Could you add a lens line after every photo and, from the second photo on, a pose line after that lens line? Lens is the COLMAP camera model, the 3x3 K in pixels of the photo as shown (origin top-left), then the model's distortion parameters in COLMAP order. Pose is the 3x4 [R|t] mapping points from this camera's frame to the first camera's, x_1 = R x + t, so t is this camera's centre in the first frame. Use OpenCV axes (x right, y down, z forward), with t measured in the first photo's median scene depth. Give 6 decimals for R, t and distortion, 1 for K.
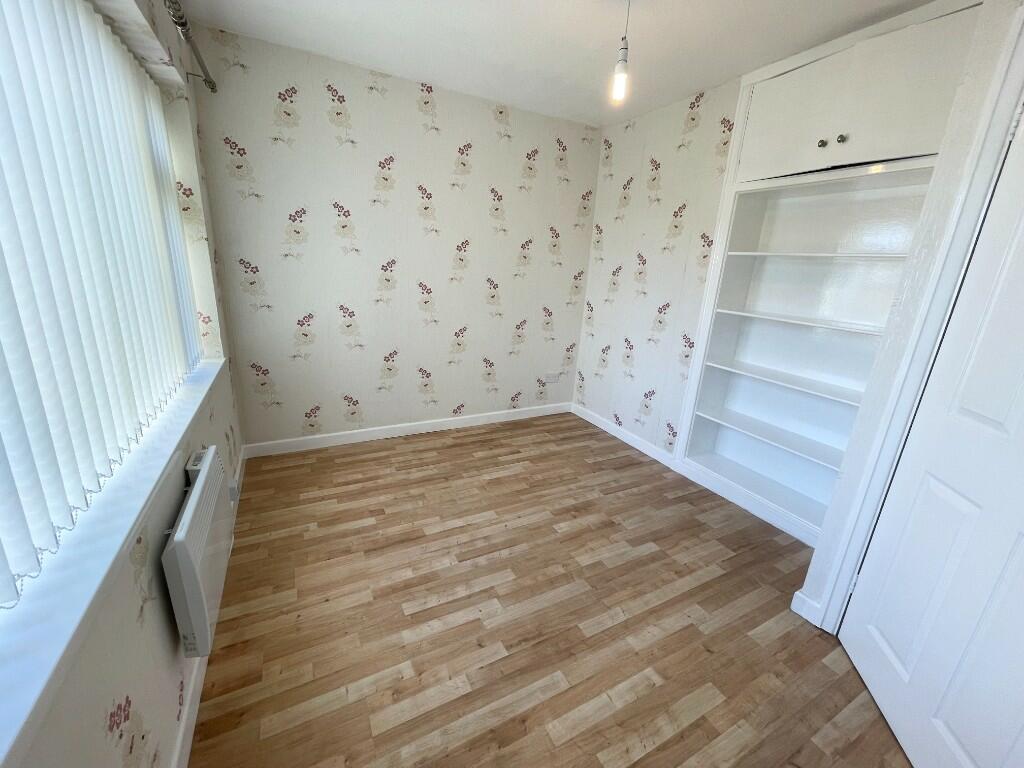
lens RADIAL K [[412.8, 0, 511.1], [0, 412.8, 381.4], [0, 0, 1]] dist [0.000465, 0.000880]
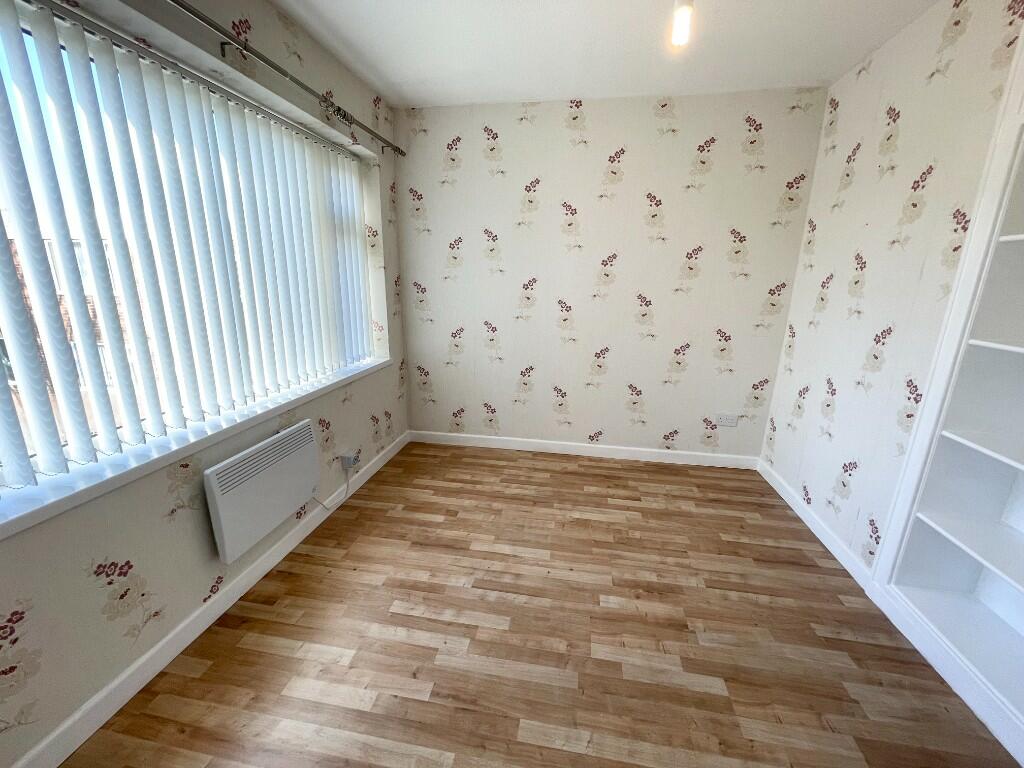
lens RADIAL K [[412.8, 0, 509.5], [0, 412.8, 381.0], [0, 0, 1]] dist [0.000465, 0.000880]
pose [[0.793306, 0.107377, -0.599279, 0.344050], [-0.139936, 0.990130, -0.007834, -0.027129], [0.592523, 0.090076, 0.800502, 0.184533]]
